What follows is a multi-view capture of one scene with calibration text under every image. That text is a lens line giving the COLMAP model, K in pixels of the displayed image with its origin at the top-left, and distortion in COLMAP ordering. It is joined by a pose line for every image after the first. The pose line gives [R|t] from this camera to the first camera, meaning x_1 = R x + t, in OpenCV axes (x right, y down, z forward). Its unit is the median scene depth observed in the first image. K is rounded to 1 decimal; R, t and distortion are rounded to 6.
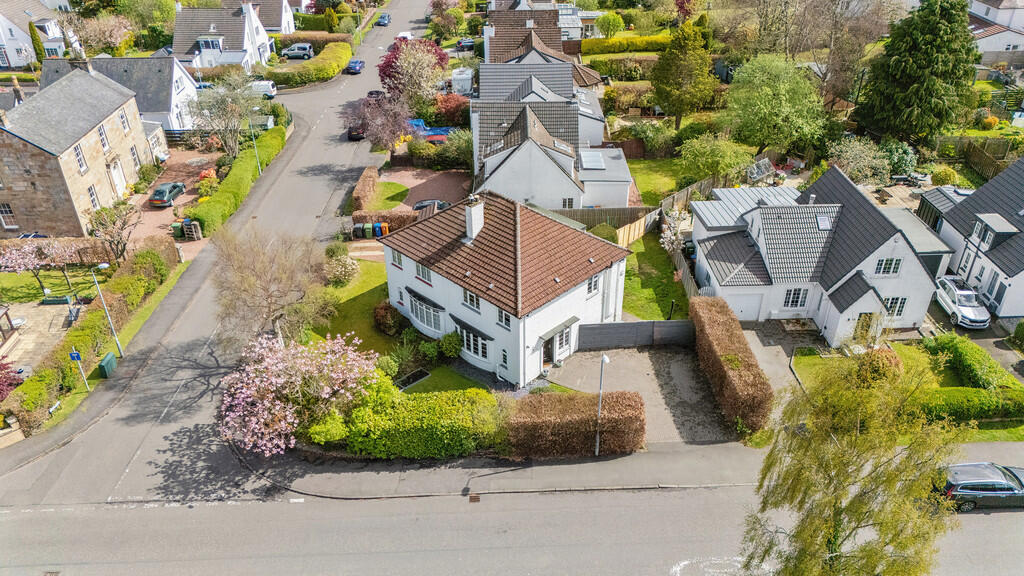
lens RADIAL K [[744.4, 0, 508.0], [0, 744.4, 285.3], [0, 0, 1]] dist [0.019719, -0.005440]
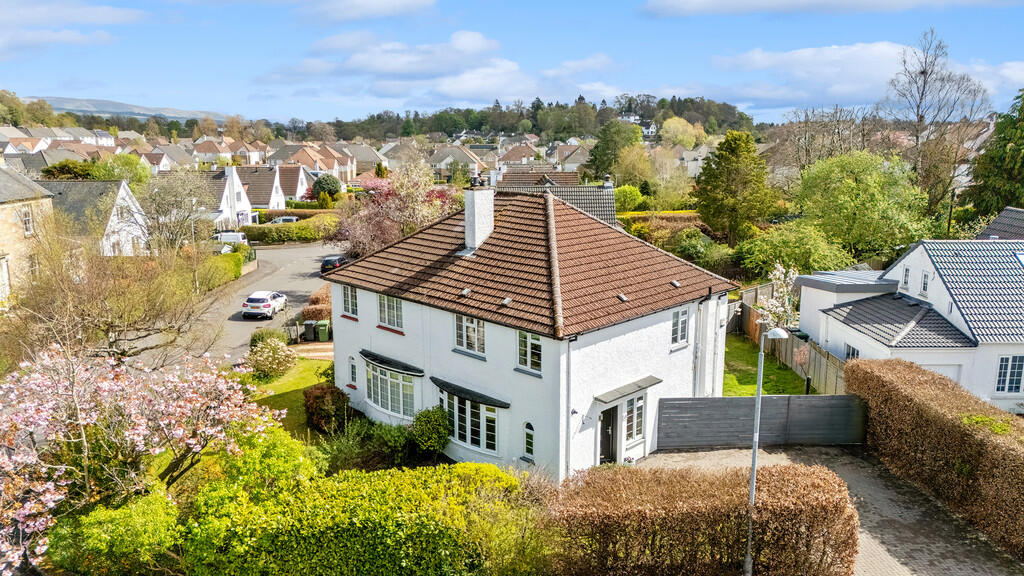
lens RADIAL K [[744.4, 0, 508.0], [0, 744.4, 285.3], [0, 0, 1]] dist [0.019719, -0.005440]
pose [[0.999932, 0.011651, 0.000148, -0.020402], [-0.010845, 0.935294, -0.353706, 0.175956], [-0.004260, 0.353680, 0.935357, 0.444321]]
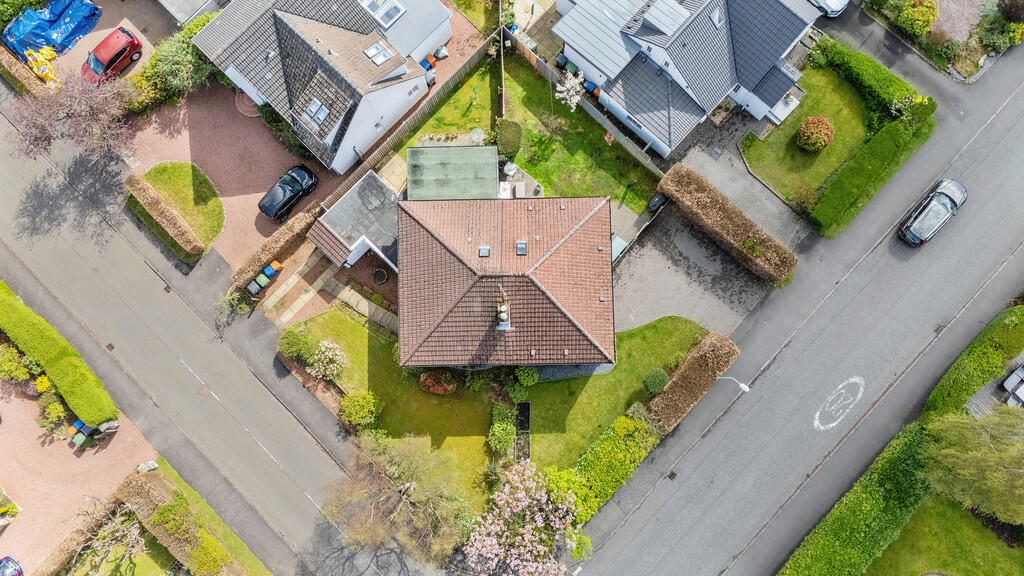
lens RADIAL K [[744.4, 0, 508.0], [0, 744.4, 285.3], [0, 0, 1]] dist [0.019719, -0.005440]
pose [[0.693138, -0.716921, 0.074730, -0.085121], [0.387061, 0.457659, 0.800457, -0.854235], [-0.608065, -0.525902, 0.594713, 0.445873]]
